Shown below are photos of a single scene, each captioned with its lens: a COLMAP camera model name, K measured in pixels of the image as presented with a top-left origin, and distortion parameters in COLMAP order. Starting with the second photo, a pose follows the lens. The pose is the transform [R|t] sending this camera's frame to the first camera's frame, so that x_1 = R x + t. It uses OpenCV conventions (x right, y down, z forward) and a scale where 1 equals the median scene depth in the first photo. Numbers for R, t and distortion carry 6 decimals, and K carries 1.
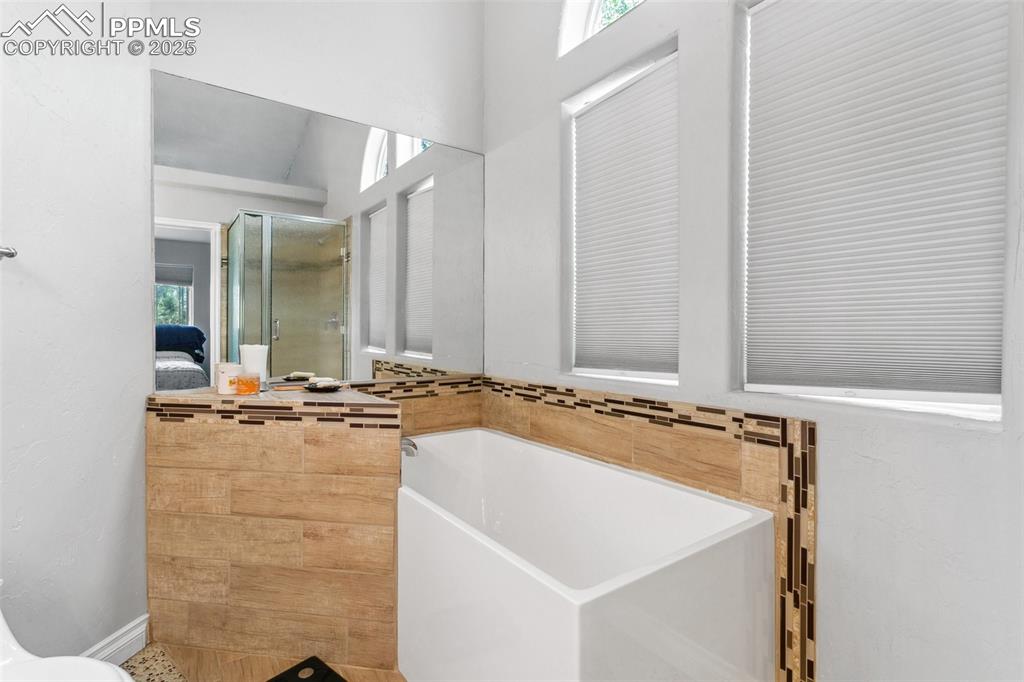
lens RADIAL K [[488.1, 0, 507.4], [0, 488.1, 331.2], [0, 0, 1]] dist [0.001484, 0.000310]
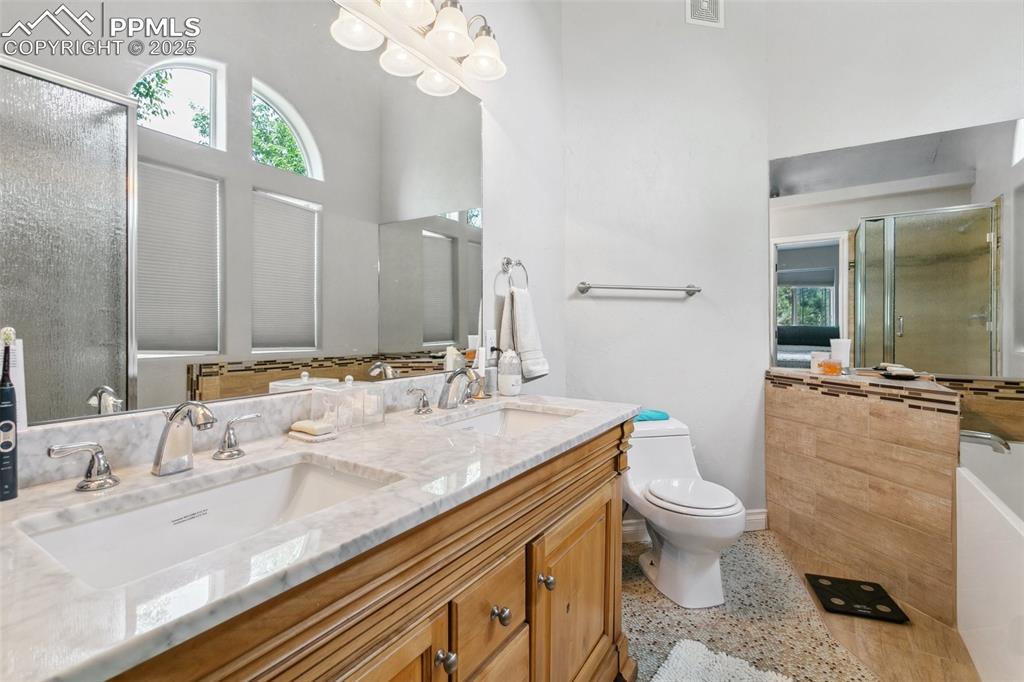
lens RADIAL K [[488.1, 0, 507.5], [0, 488.1, 331.2], [0, 0, 1]] dist [0.001484, 0.000310]
pose [[0.376577, 0.003375, -0.926379, 0.410266], [0.002418, 0.999986, 0.004626, -0.000164], [0.926382, -0.003982, 0.376563, -0.363974]]
